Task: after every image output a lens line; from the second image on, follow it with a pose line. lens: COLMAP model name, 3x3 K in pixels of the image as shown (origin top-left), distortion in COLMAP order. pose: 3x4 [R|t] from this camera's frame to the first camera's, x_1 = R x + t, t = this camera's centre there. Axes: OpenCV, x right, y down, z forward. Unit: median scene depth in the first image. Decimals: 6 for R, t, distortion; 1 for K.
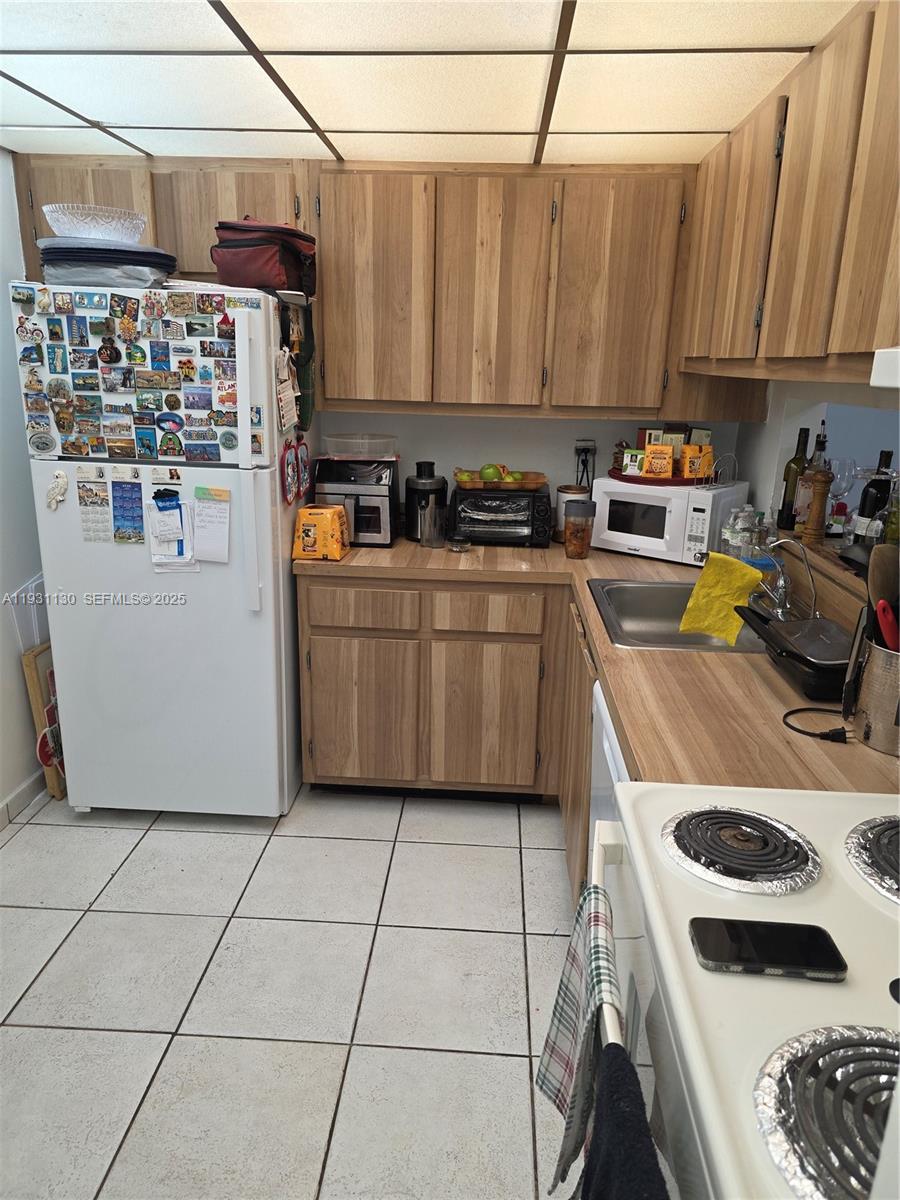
lens RADIAL K [[803.8, 0, 442.0], [0, 803.8, 606.4], [0, 0, 1]] dist [0.060346, -0.051982]
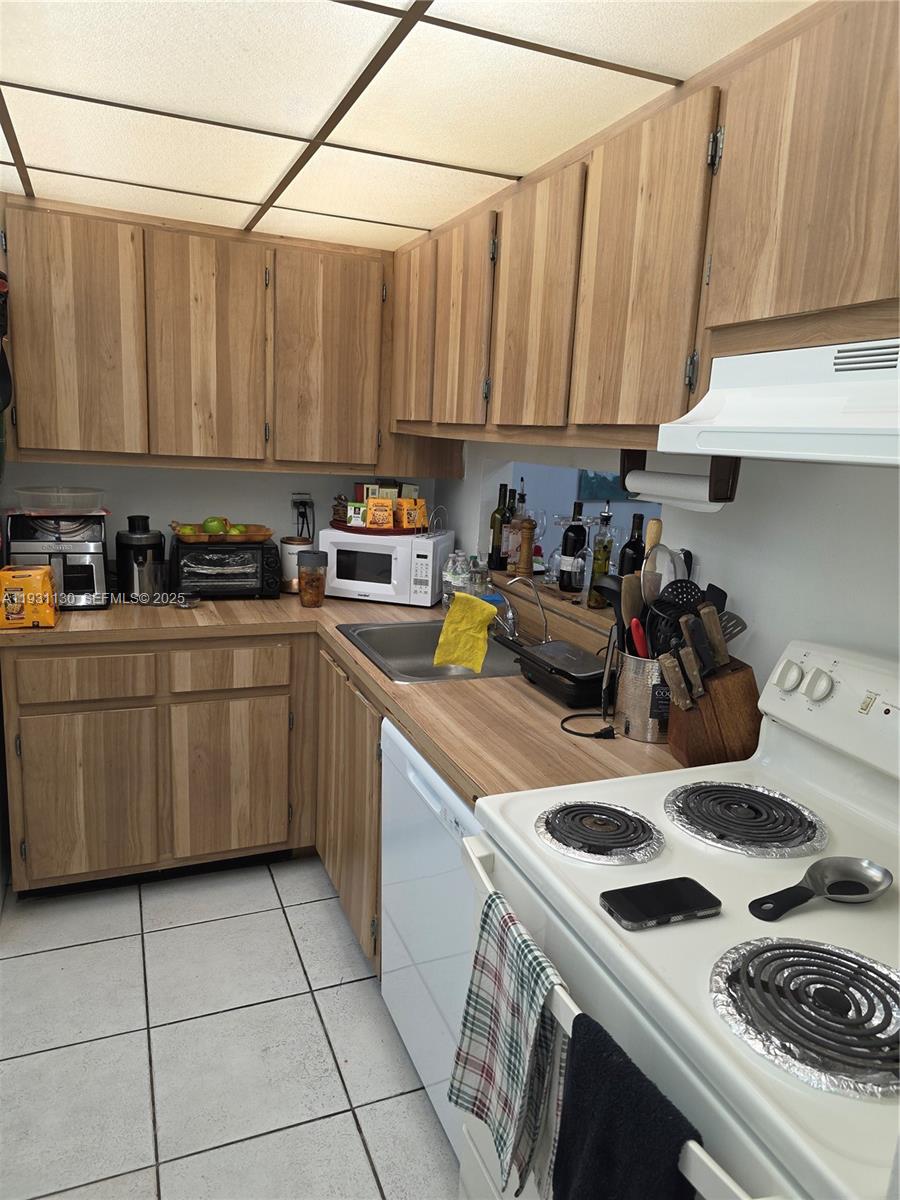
lens RADIAL K [[803.8, 0, 455.6], [0, 803.8, 595.8], [0, 0, 1]] dist [0.060346, -0.051982]
pose [[0.897776, -0.060679, 0.436252, -0.125364], [0.094403, 0.993956, -0.056024, 0.000709], [-0.430216, 0.091481, 0.898079, -0.000022]]
